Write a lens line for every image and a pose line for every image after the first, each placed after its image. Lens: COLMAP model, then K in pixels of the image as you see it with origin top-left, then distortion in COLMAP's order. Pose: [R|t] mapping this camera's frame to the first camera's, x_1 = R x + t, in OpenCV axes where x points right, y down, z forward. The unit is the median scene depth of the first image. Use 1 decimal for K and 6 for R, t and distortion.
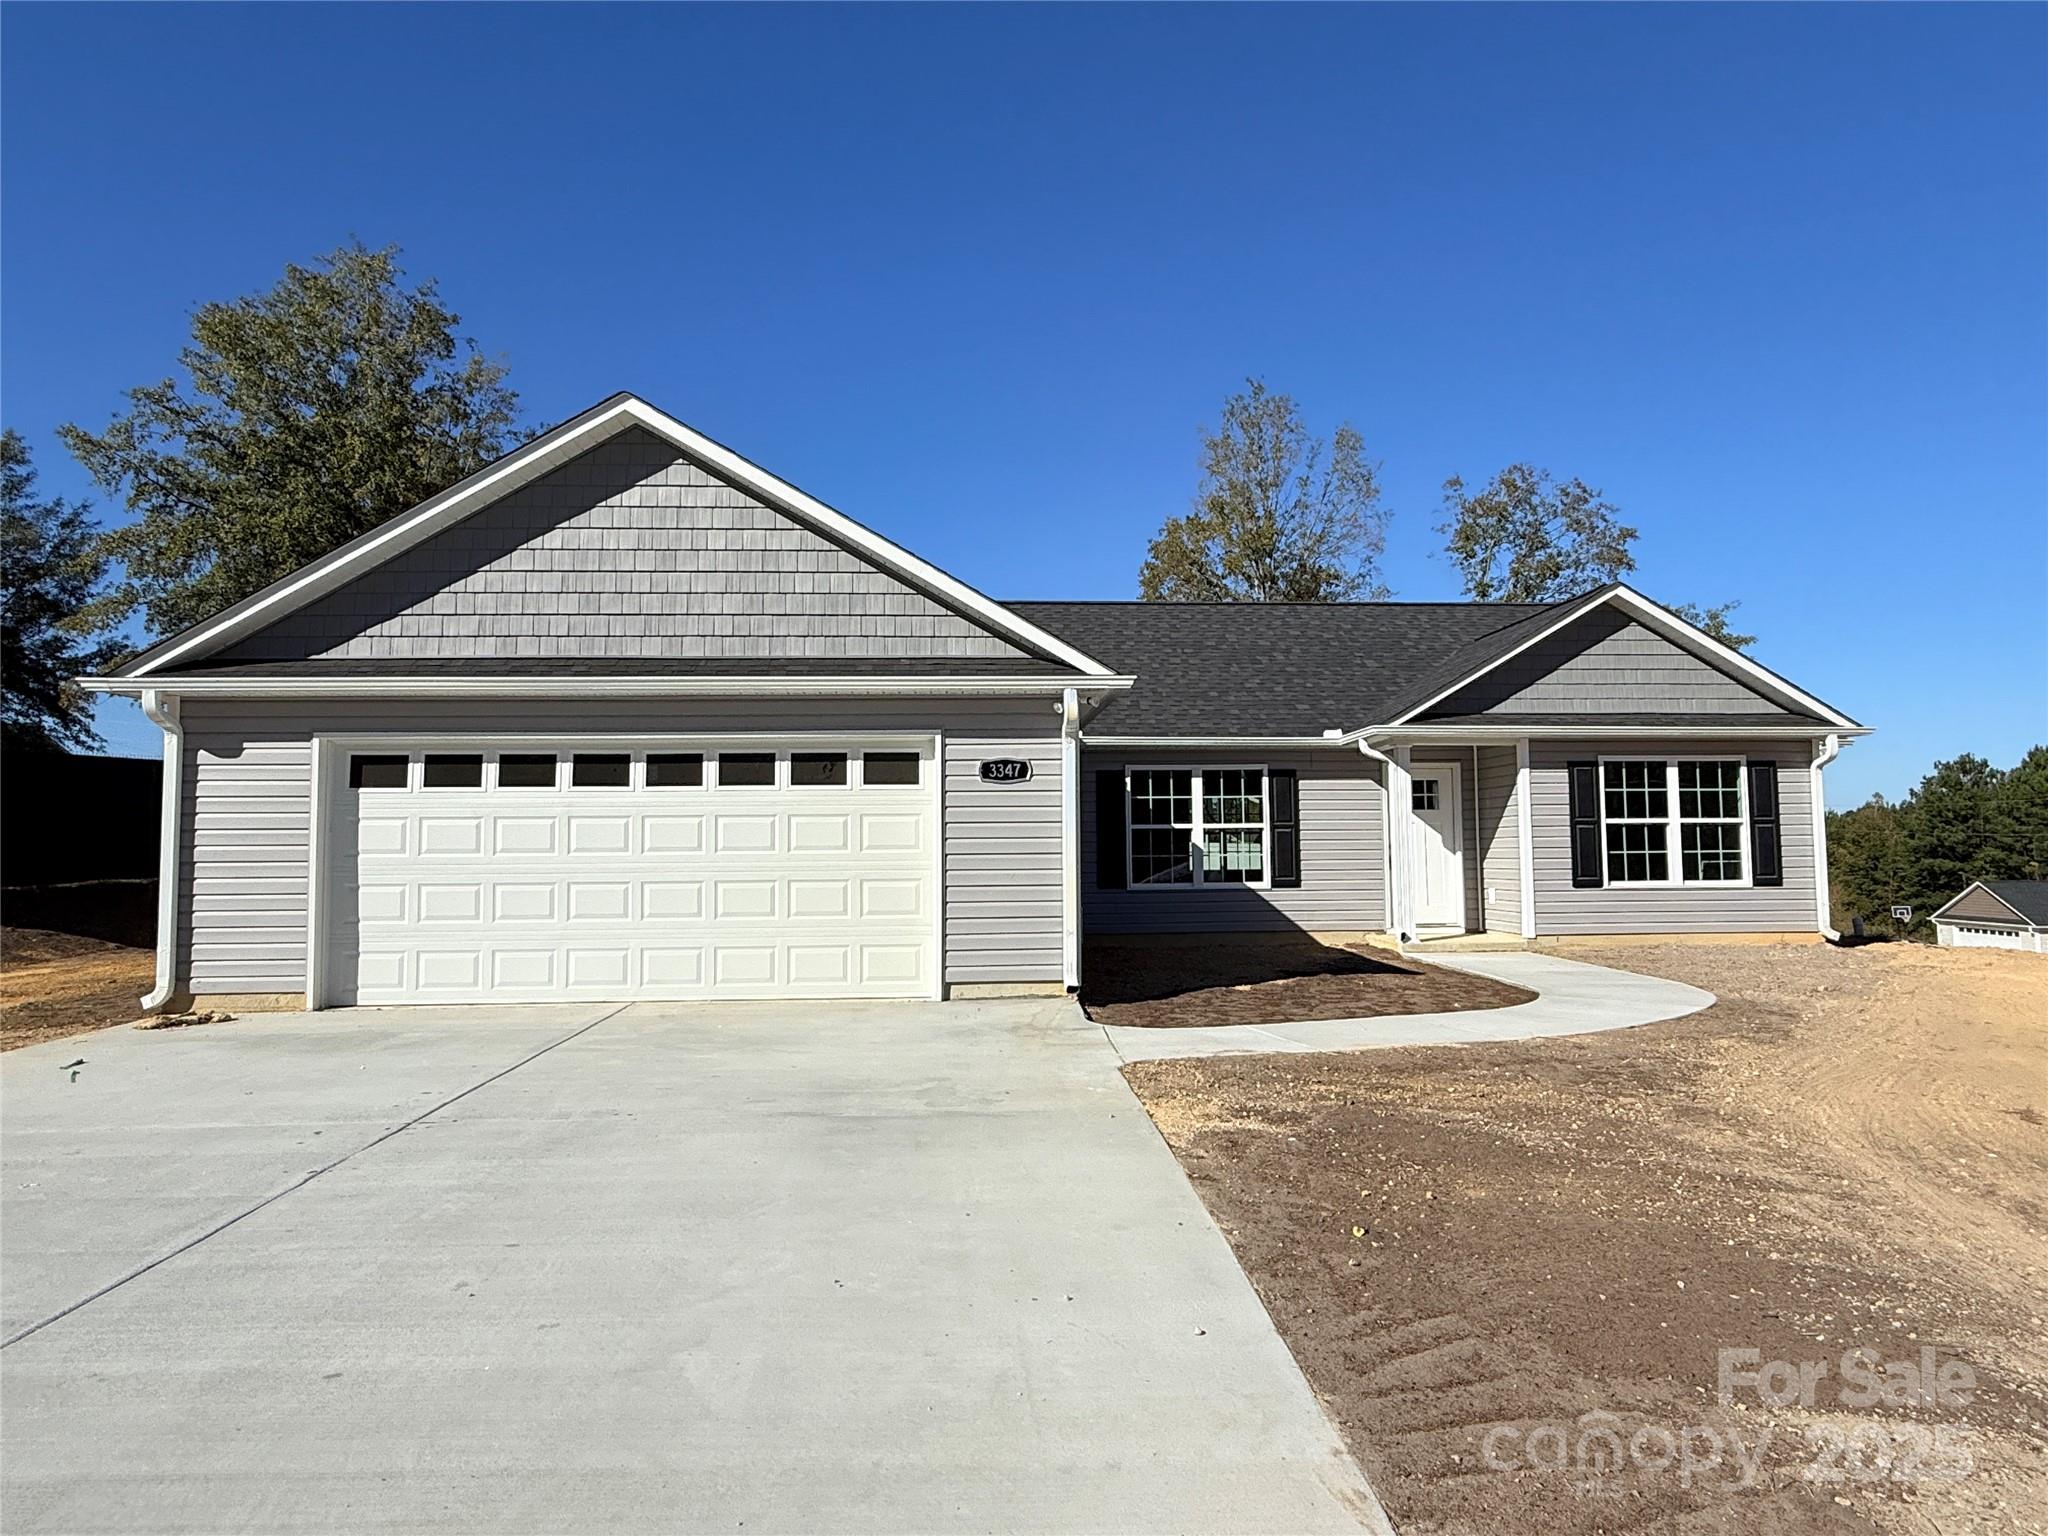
lens RADIAL K [[1213.1, 0, 1013.4], [0, 1213.1, 772.3], [0, 0, 1]] dist [-0.000522, -0.000443]
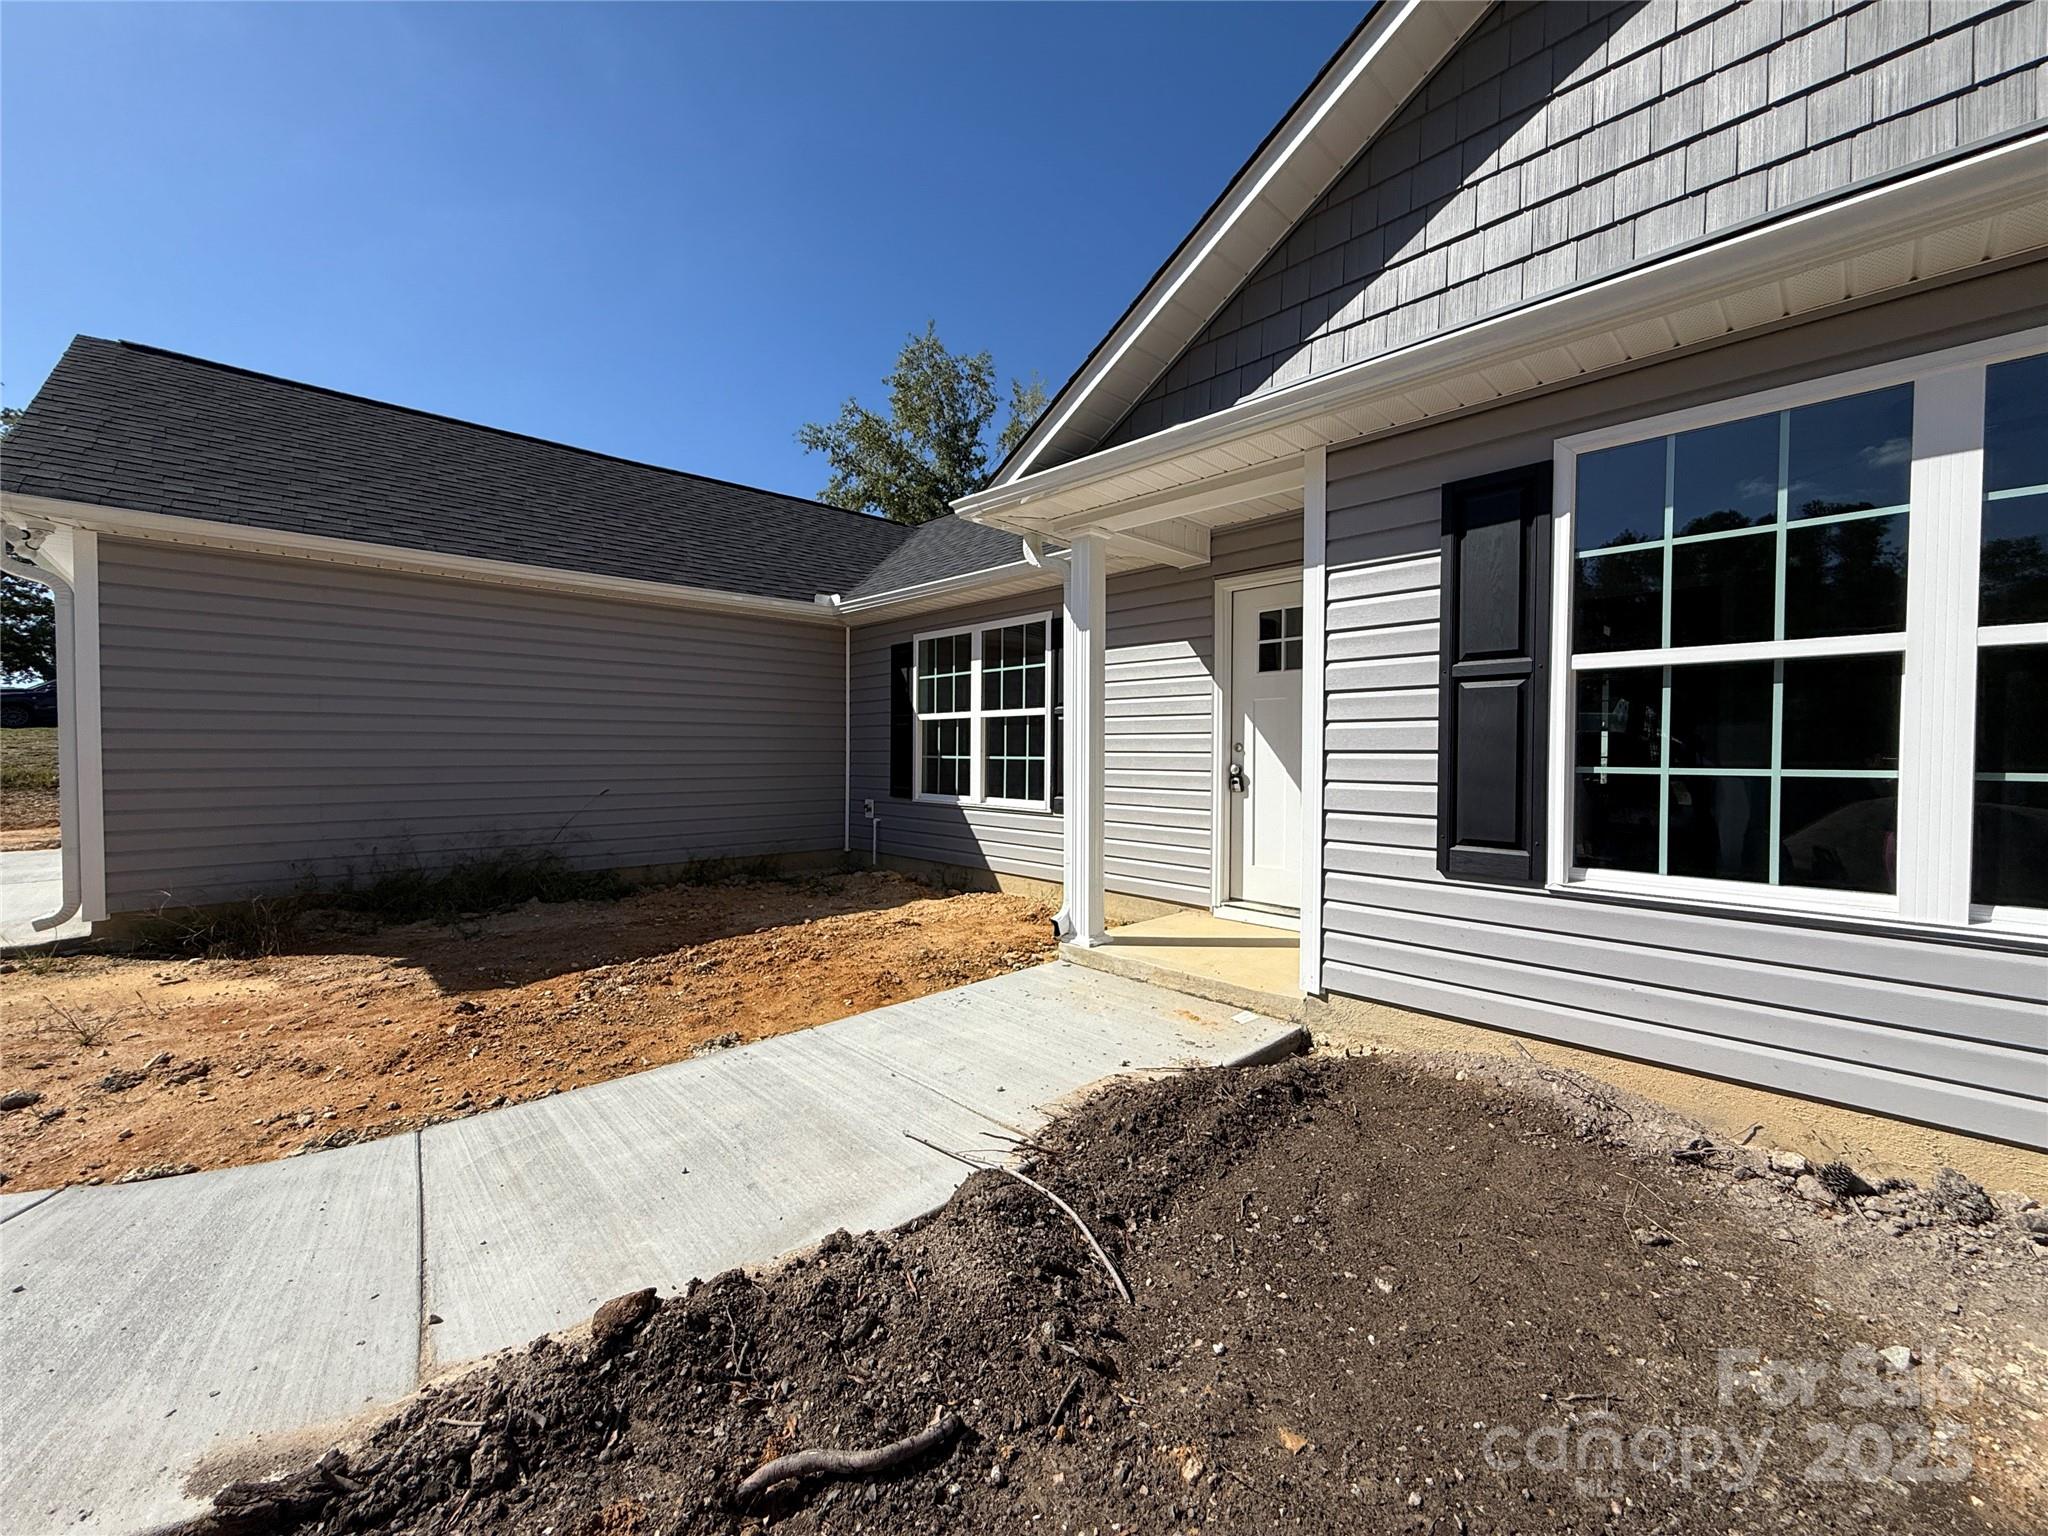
lens RADIAL K [[817.0, 0, 1015.5], [0, 817.0, 767.6], [0, 0, 1]] dist [0.000225, -0.000026]
pose [[0.641211, 0.027143, -0.766885, 0.553155], [0.038739, 0.996955, 0.067677, 0.046721], [0.766386, -0.073104, 0.638207, 0.768650]]
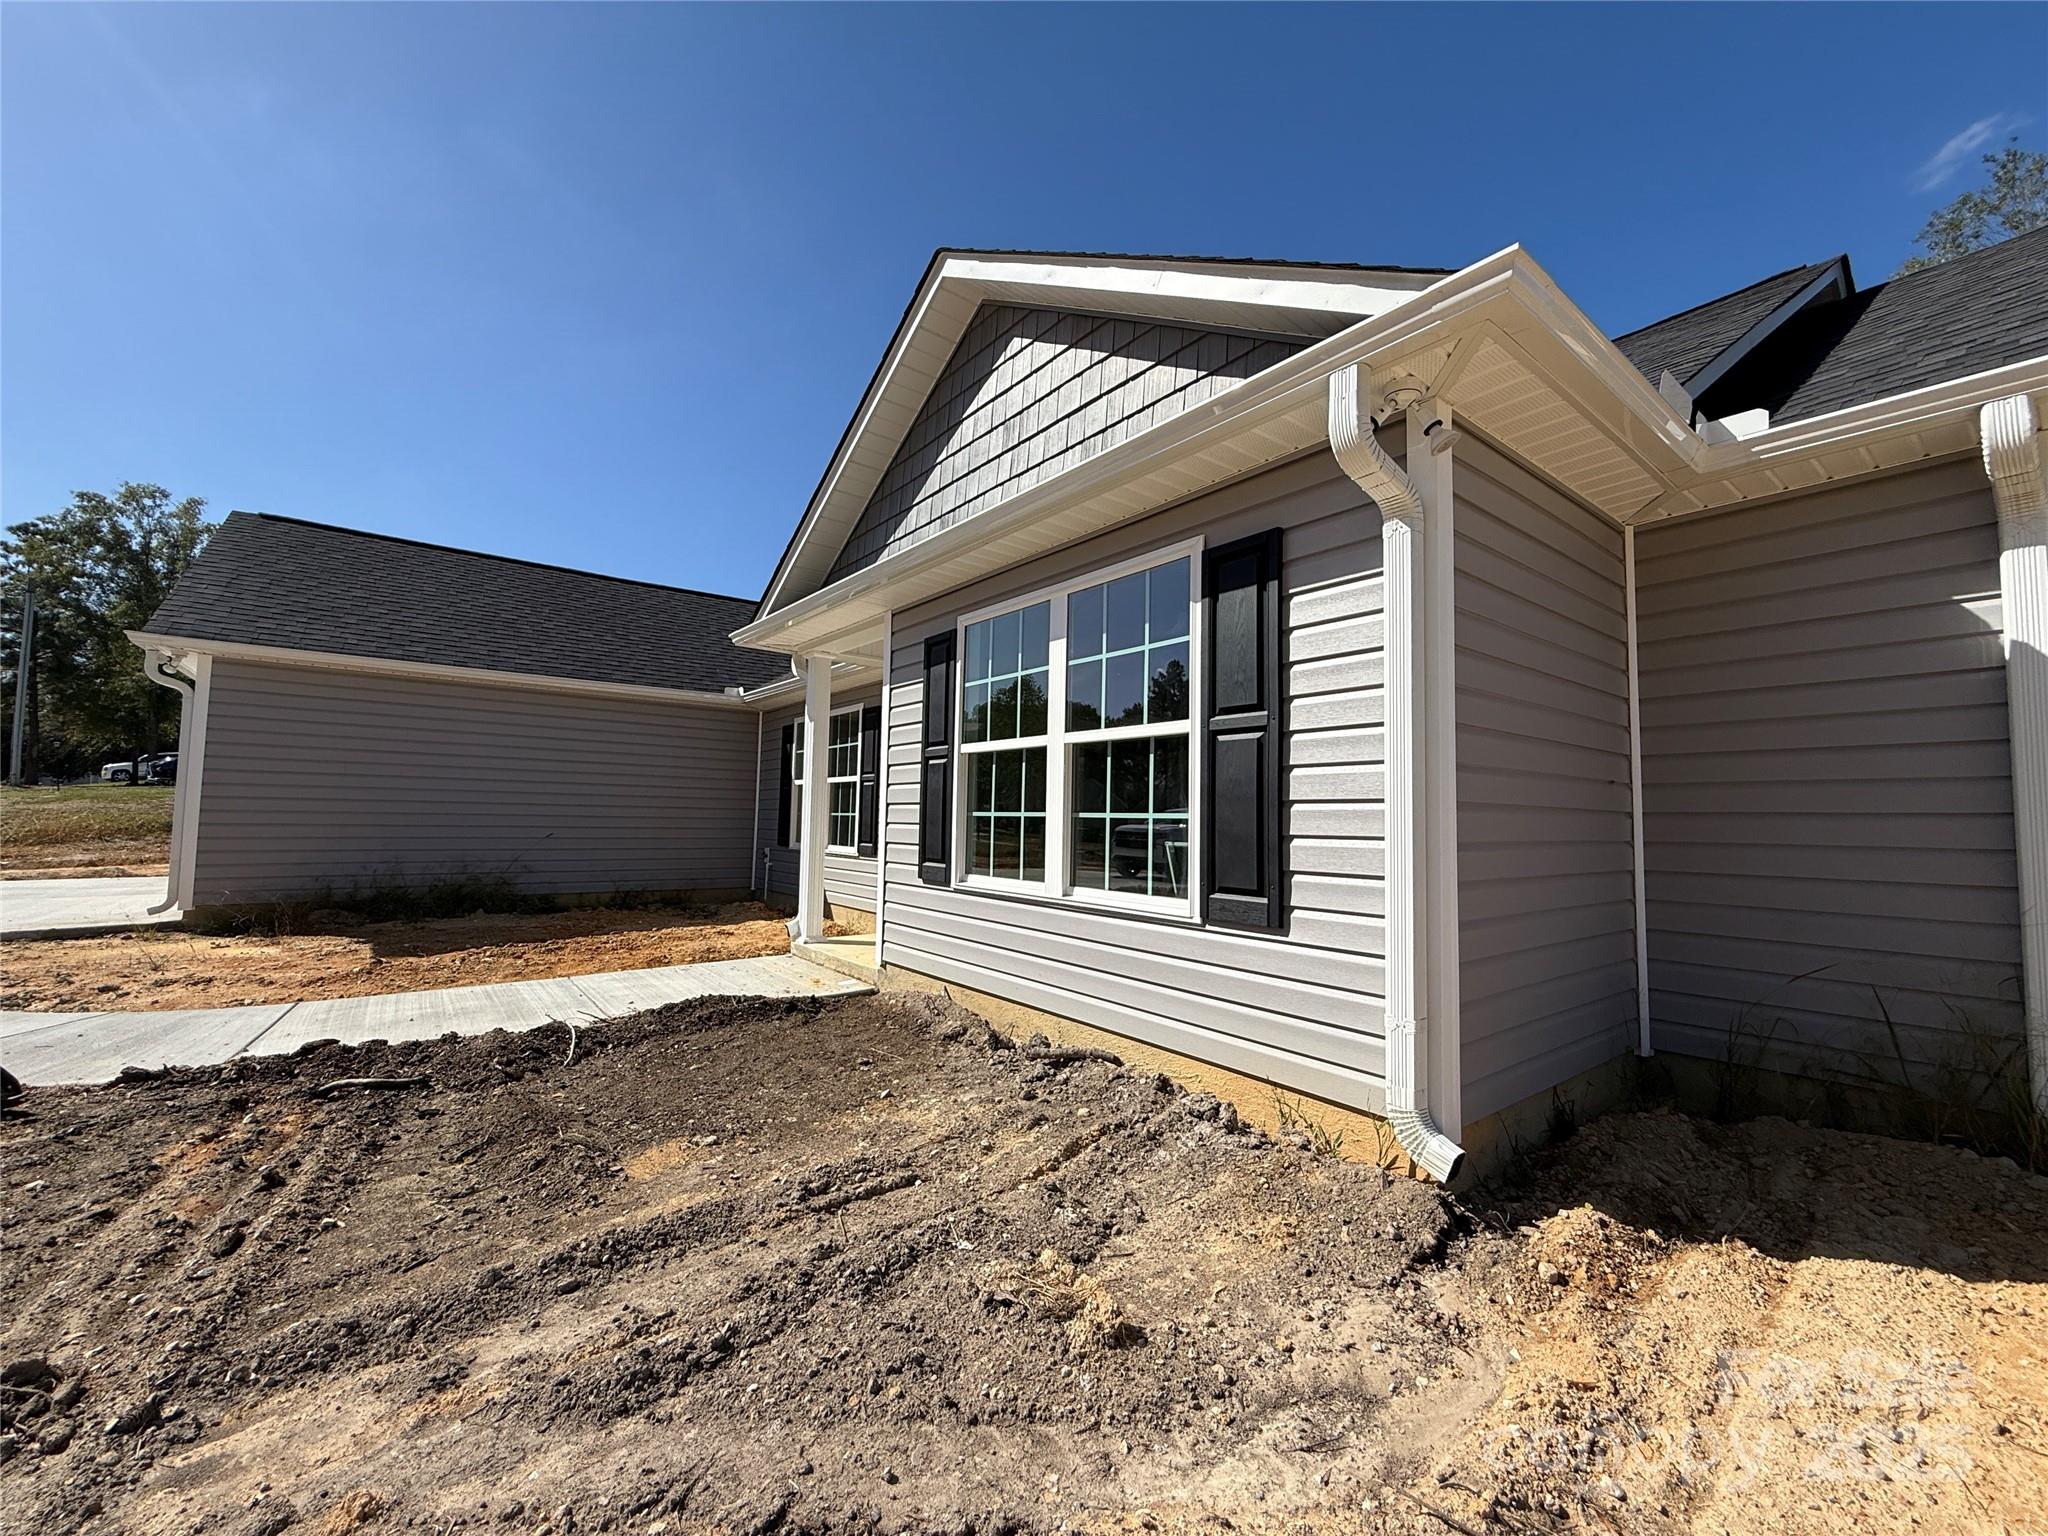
lens RADIAL K [[817.0, 0, 1015.4], [0, 817.0, 767.8], [0, 0, 1]] dist [0.000225, -0.000026]
pose [[0.559154, -0.033563, -0.828384, 0.770053], [0.028035, 0.999374, -0.021568, 0.055180], [0.828590, -0.011164, 0.559745, 0.834125]]
